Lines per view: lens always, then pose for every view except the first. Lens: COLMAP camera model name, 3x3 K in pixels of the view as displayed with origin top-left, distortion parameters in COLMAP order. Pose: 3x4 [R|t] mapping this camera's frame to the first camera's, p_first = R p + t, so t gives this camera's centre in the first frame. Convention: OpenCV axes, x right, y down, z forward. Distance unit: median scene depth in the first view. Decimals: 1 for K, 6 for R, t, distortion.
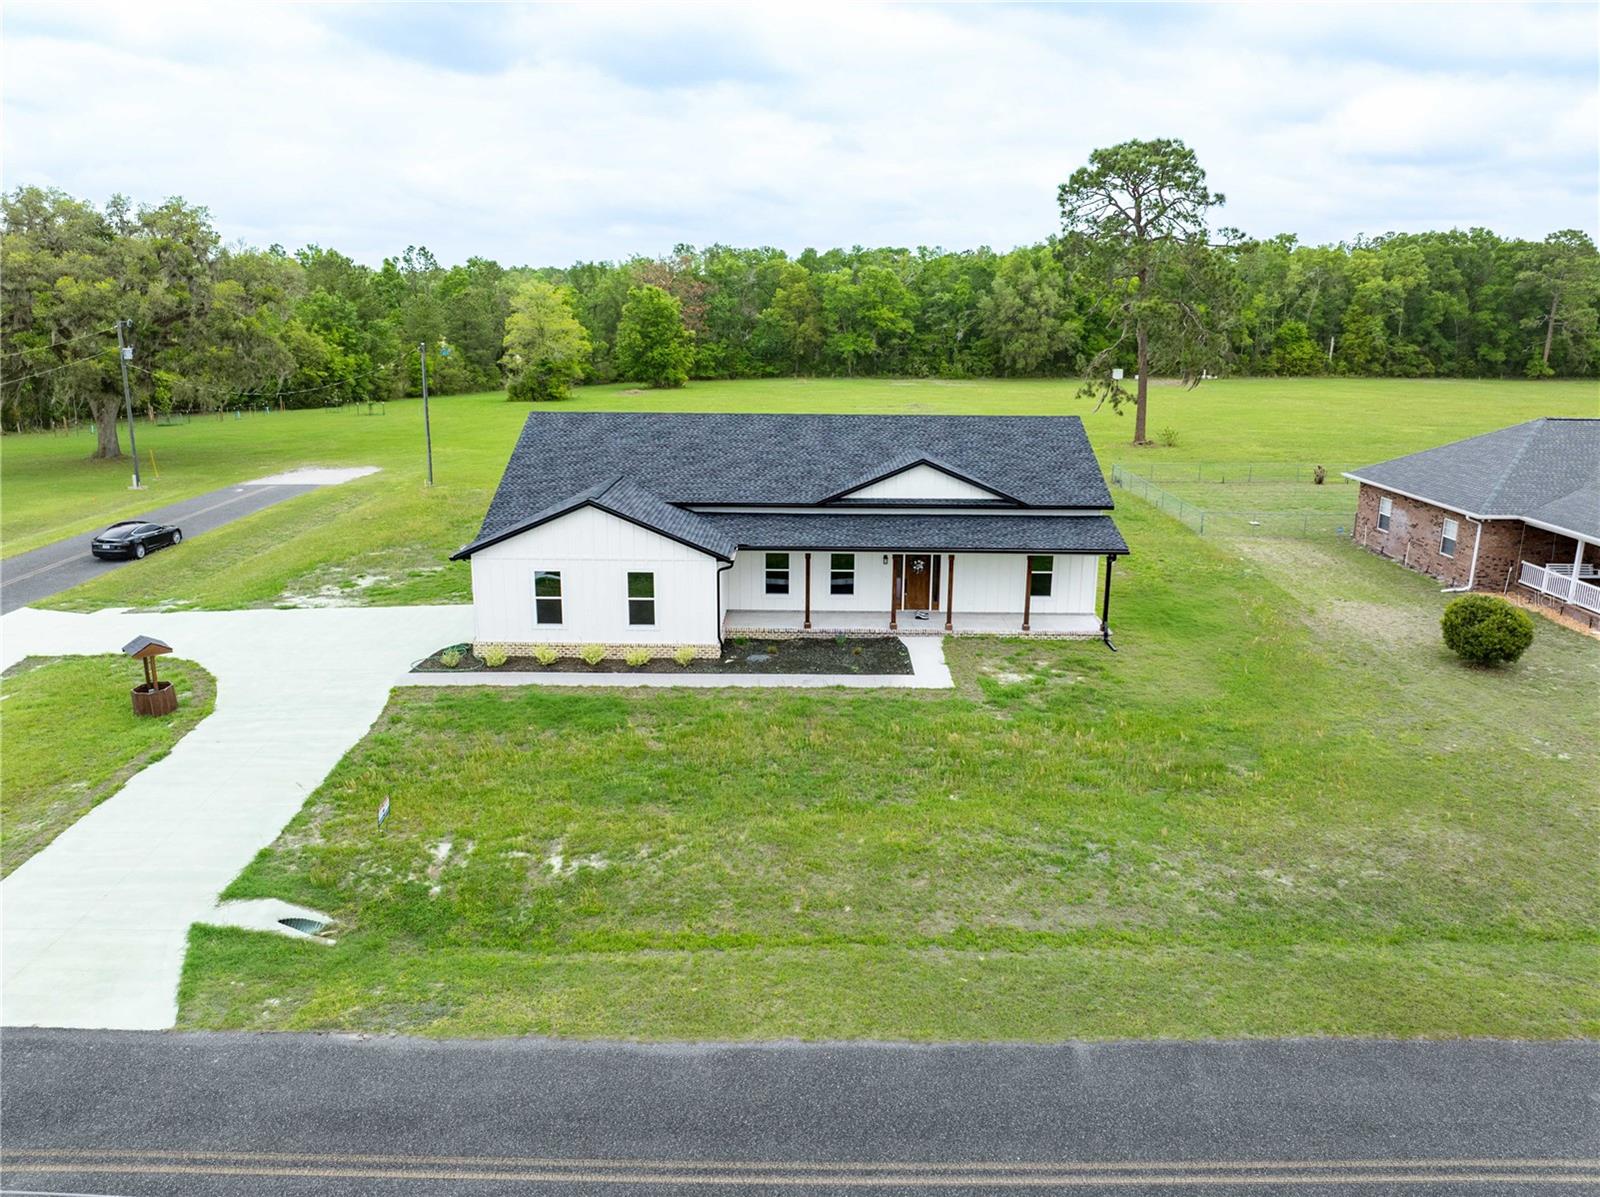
lens RADIAL K [[1133.2, 0, 798.2], [0, 1133.2, 595.7], [0, 0, 1]] dist [-0.039811, 0.000268]
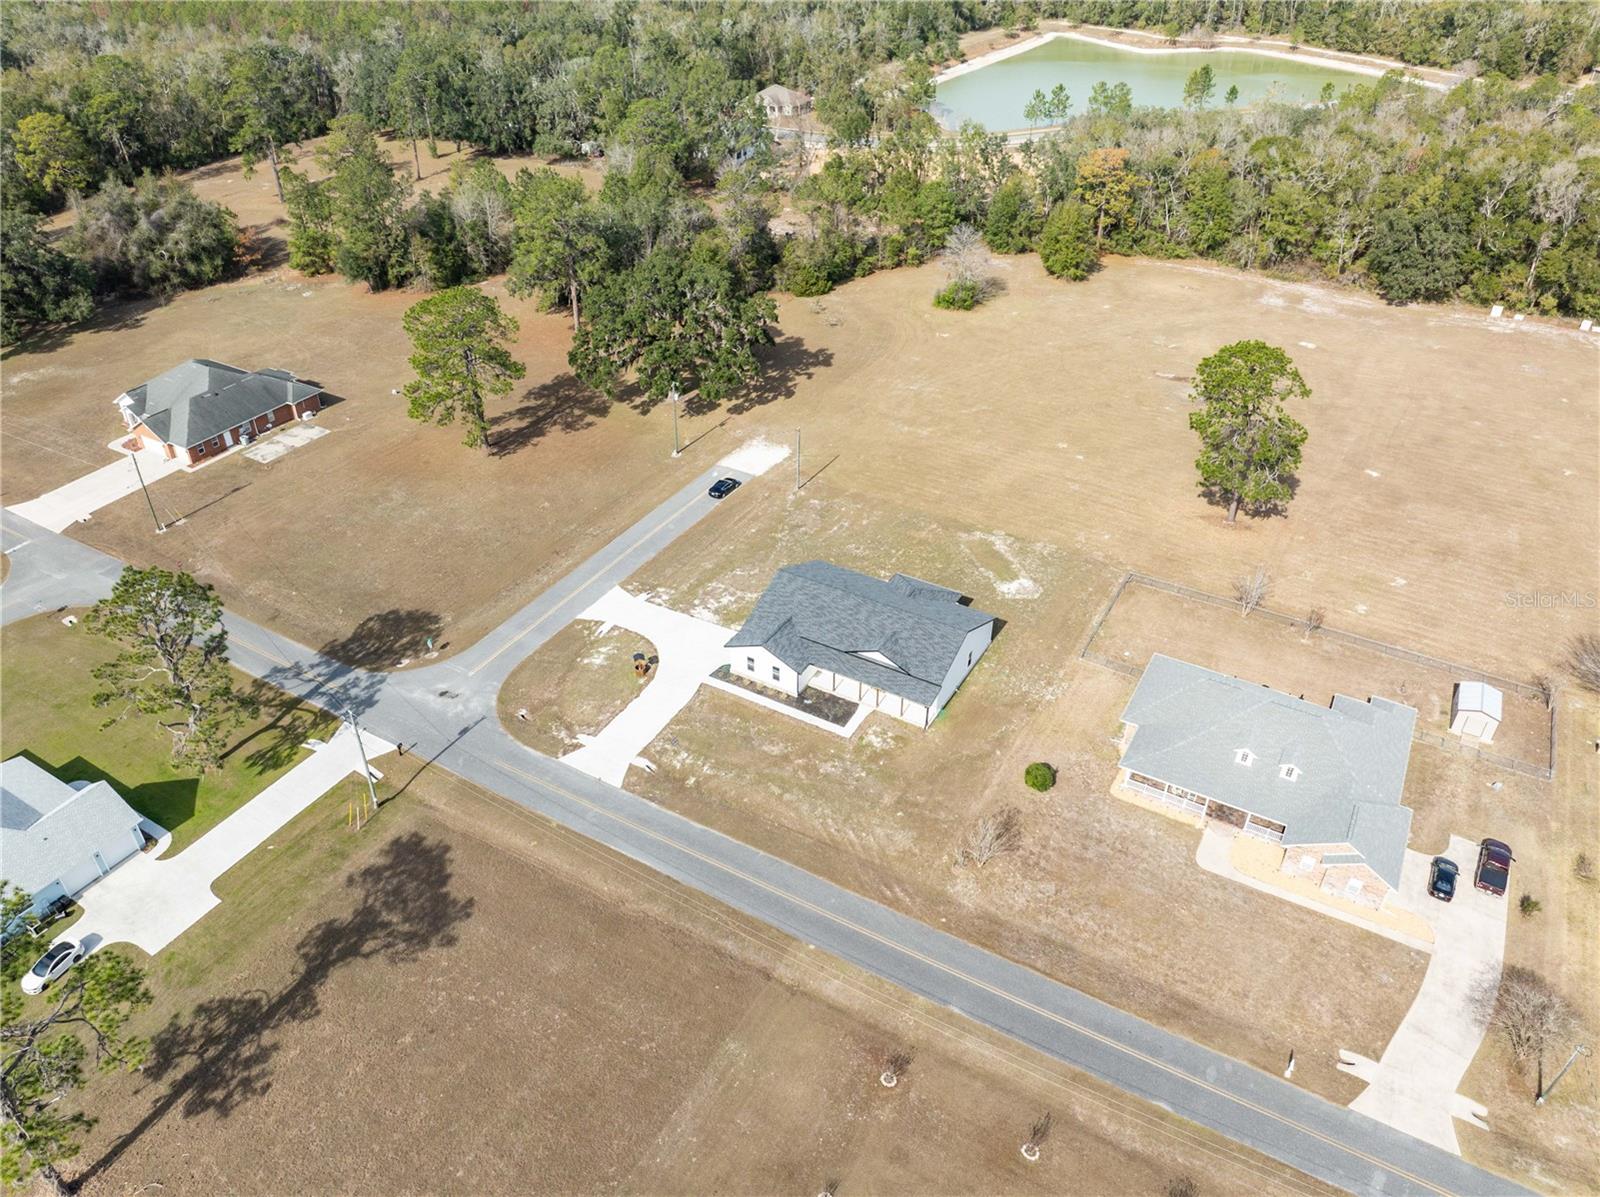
lens RADIAL K [[1136.8, 0, 801.7], [0, 1136.8, 603.8], [0, 0, 1]] dist [-0.033609, -0.000391]
pose [[0.869241, 0.281297, -0.406561, 1.064811], [-0.121595, 0.918733, 0.375692, -1.268640], [0.479202, -0.277131, 0.832805, -1.415287]]
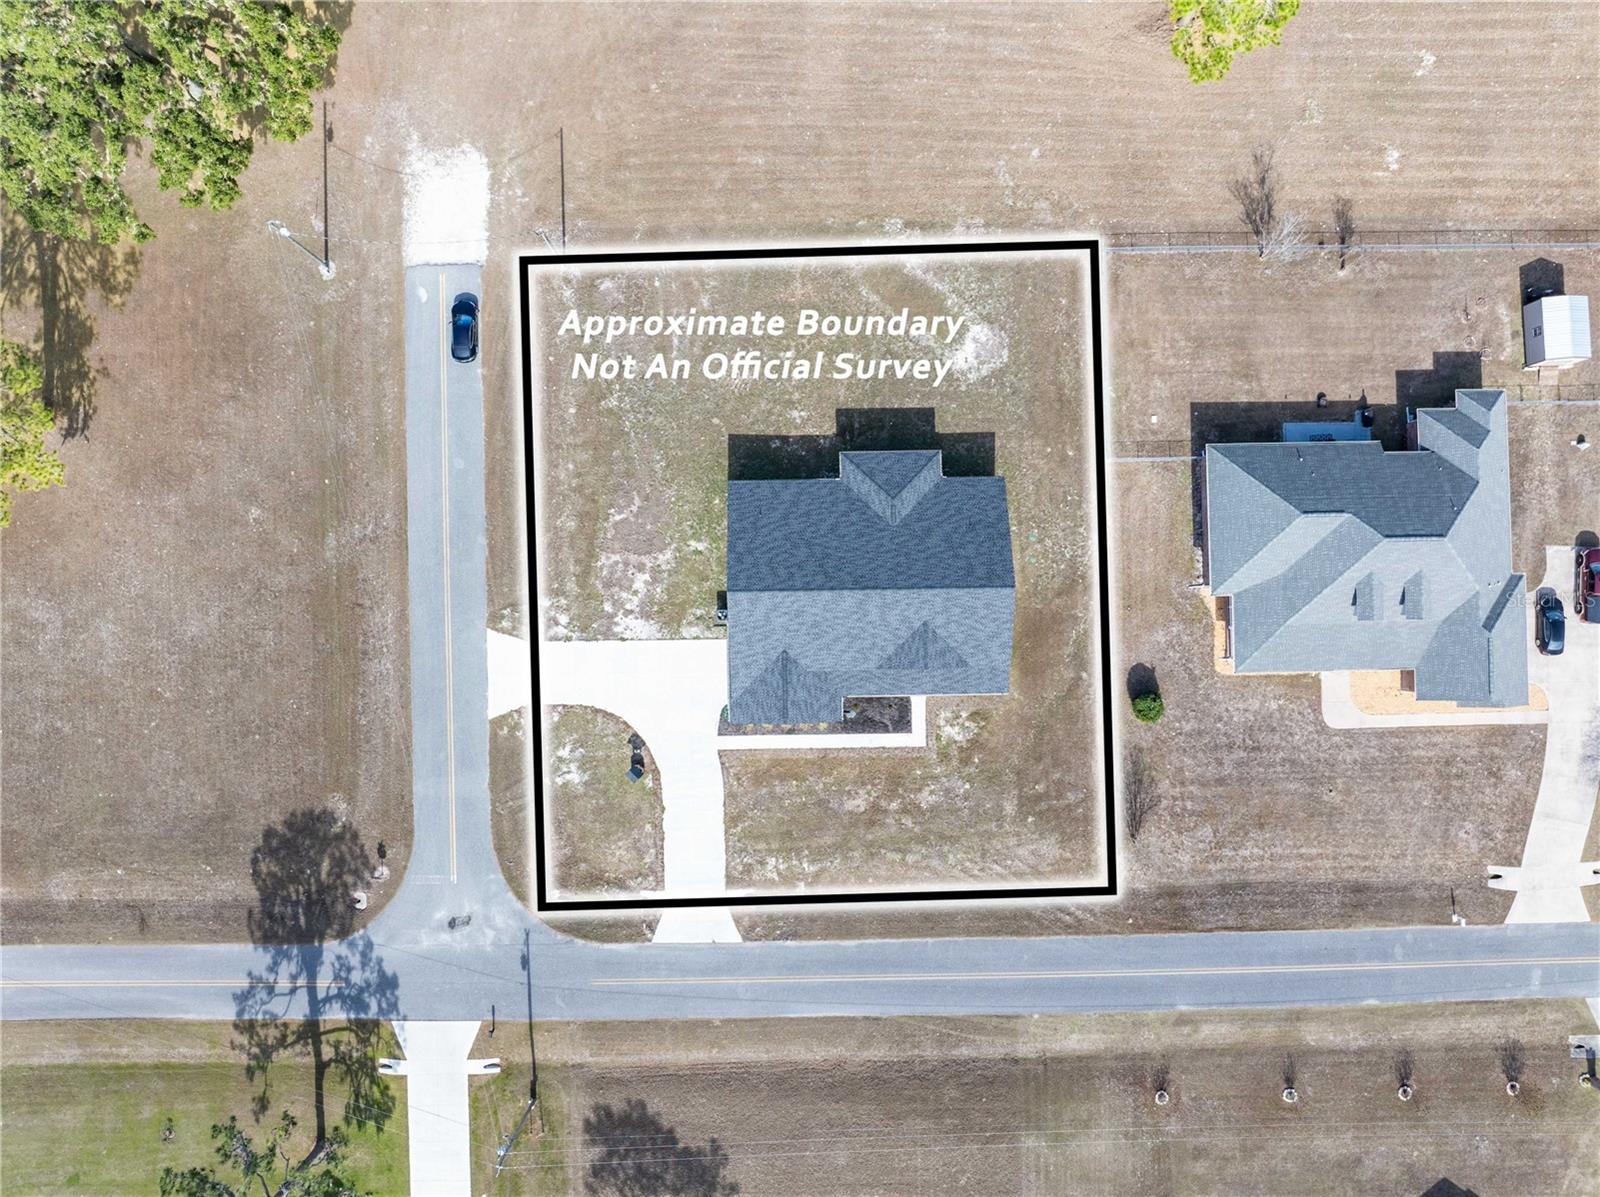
lens RADIAL K [[1099.8, 0, 798.2], [0, 1099.8, 595.9], [0, 0, 1]] dist [-0.038776, 0.002437]
pose [[0.999609, -0.026736, -0.008129, -0.118168], [0.014675, 0.254693, 0.966911, -2.233027], [-0.023781, -0.966652, 0.254986, 0.602852]]
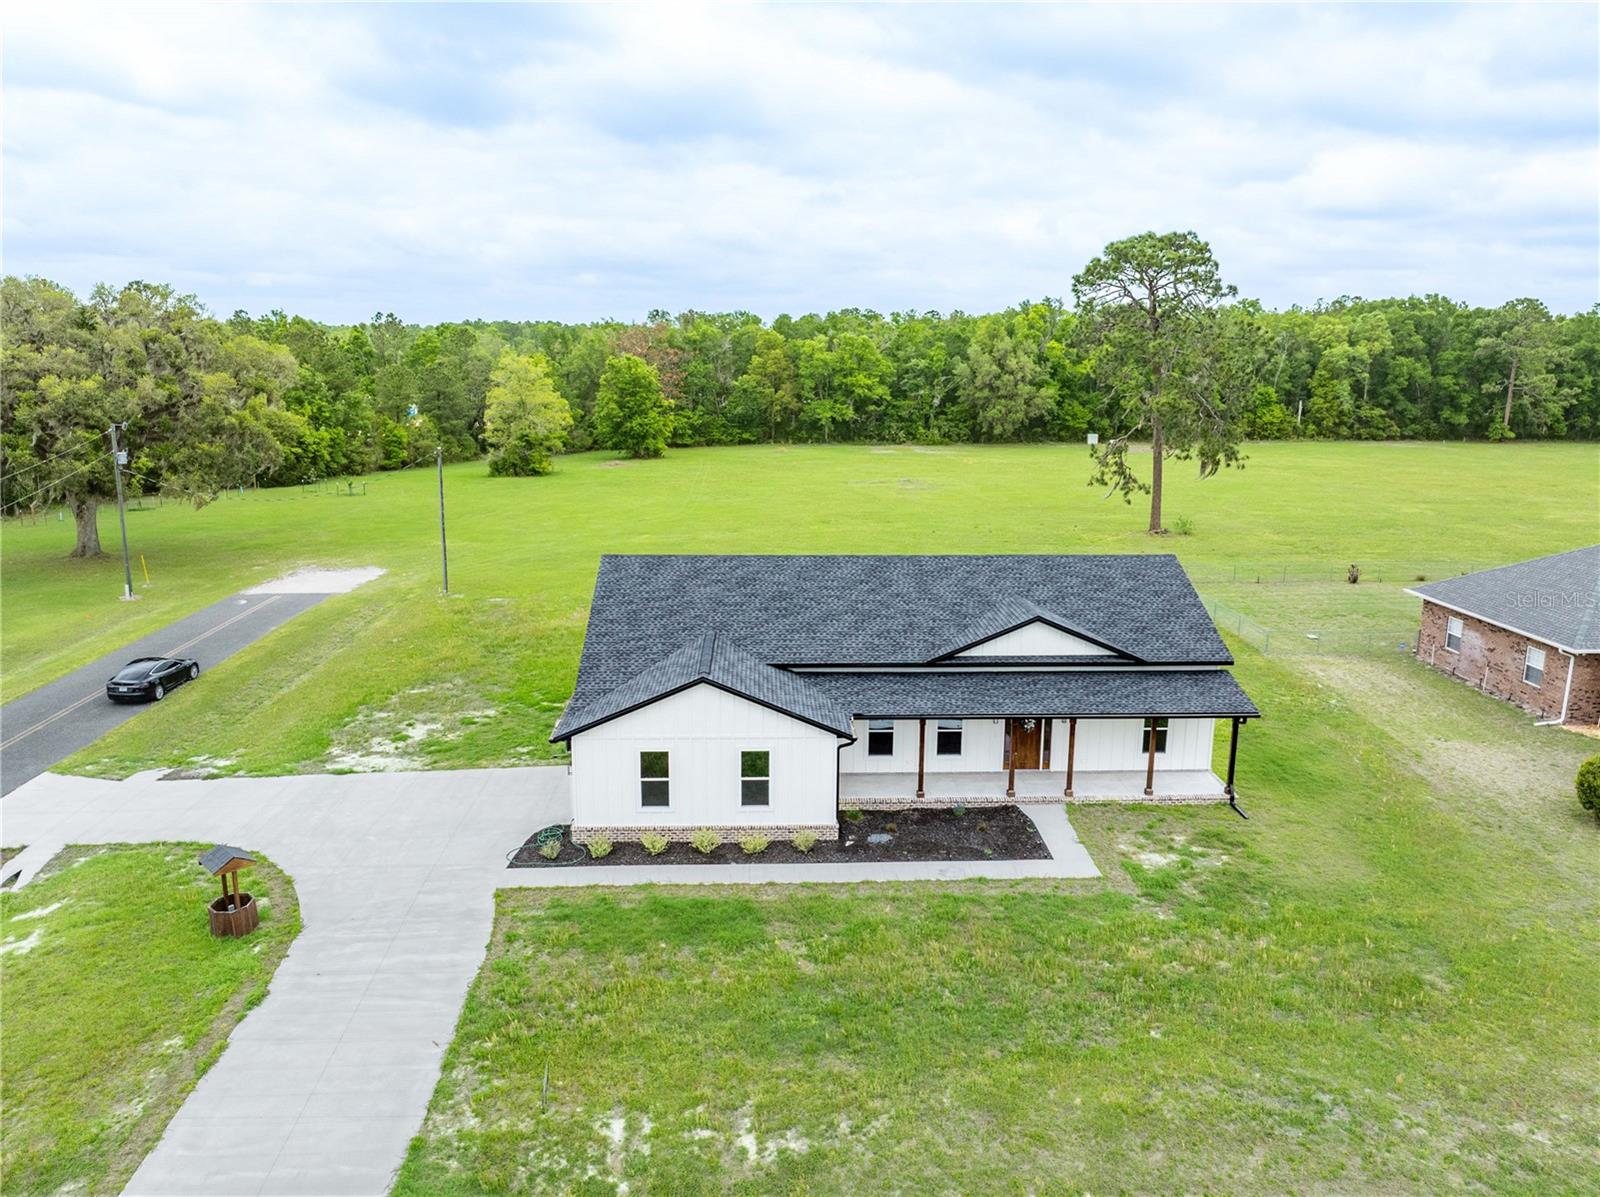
lens RADIAL K [[1136.1, 0, 798.1], [0, 1136.1, 592.3], [0, 0, 1]] dist [-0.051028, 0.020786]
pose [[0.998837, -0.010722, 0.046999, -0.136295], [0.012683, 0.999052, -0.041640, -0.103900], [-0.046508, 0.042188, 0.998027, 0.058503]]
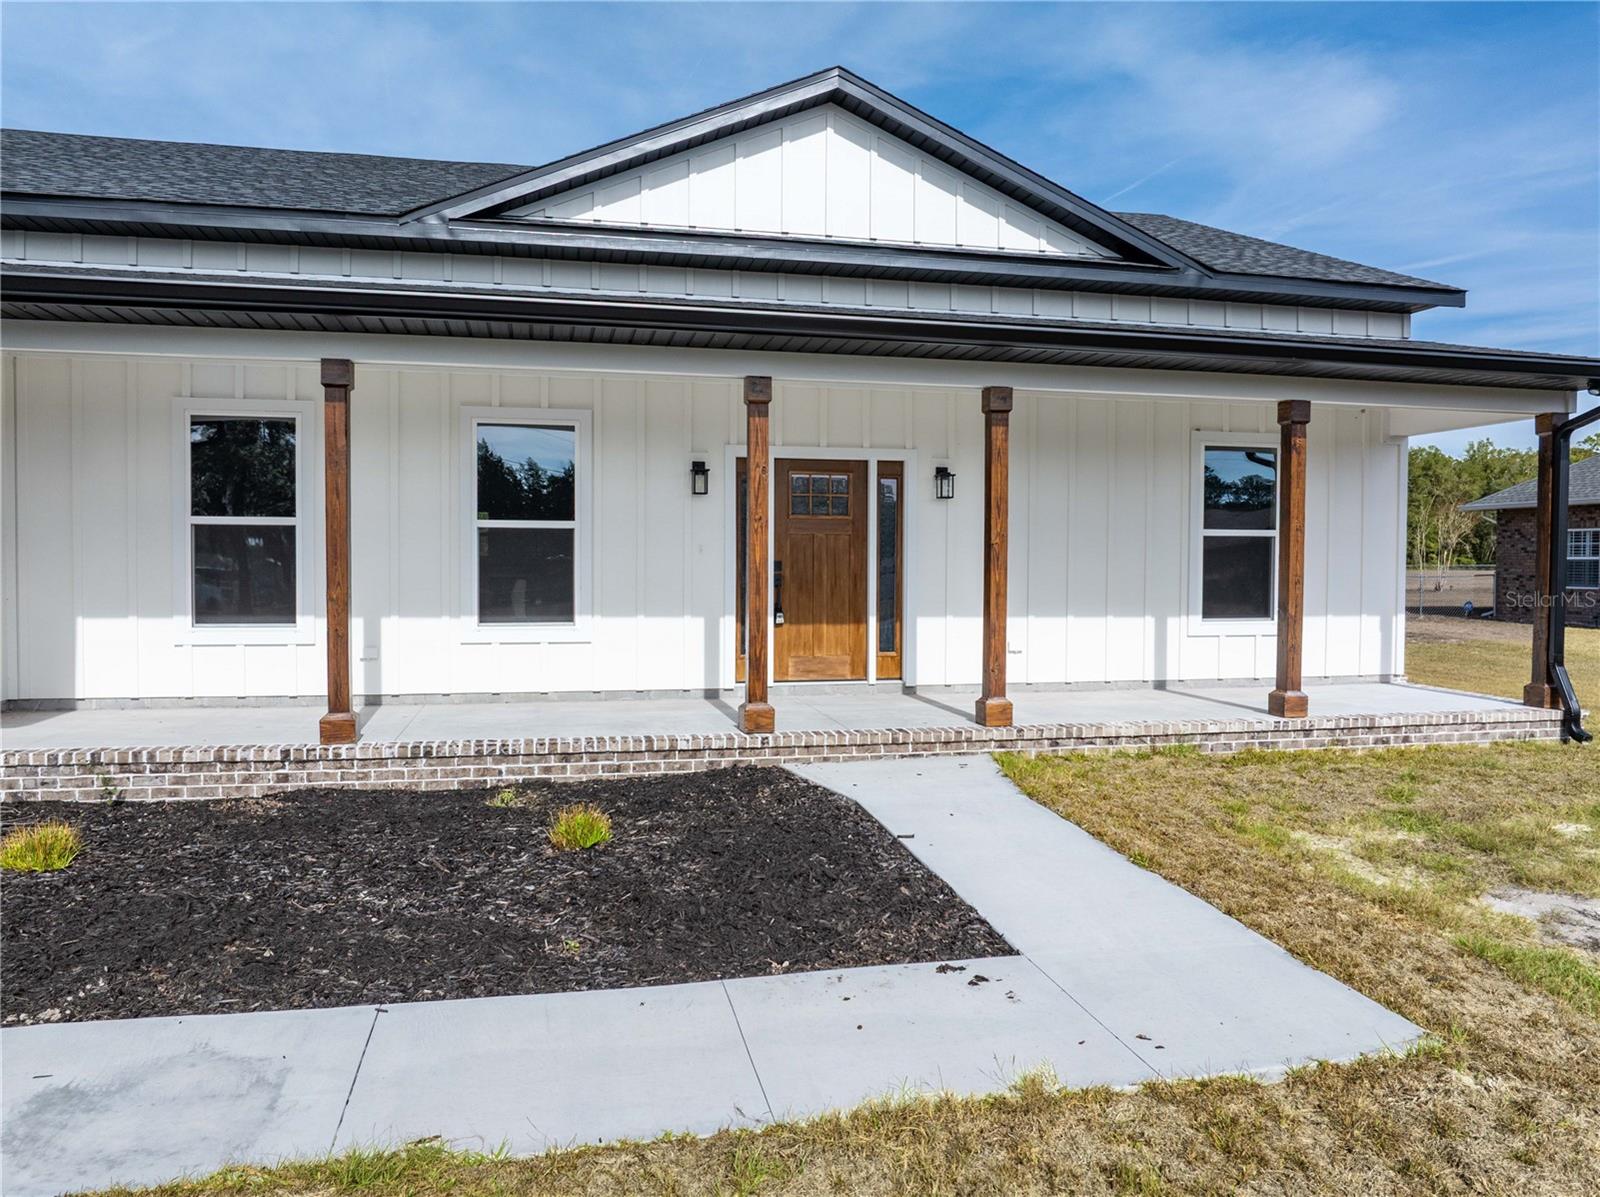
lens RADIAL K [[1131.9, 0, 807.1], [0, 1131.9, 602.4], [0, 0, 1]] dist [-0.035551, -0.000684]
pose [[0.973114, -0.008923, 0.230152, 0.043567], [0.056109, 0.978329, -0.199309, 0.049111], [-0.223386, 0.206864, 0.952526, 0.786336]]
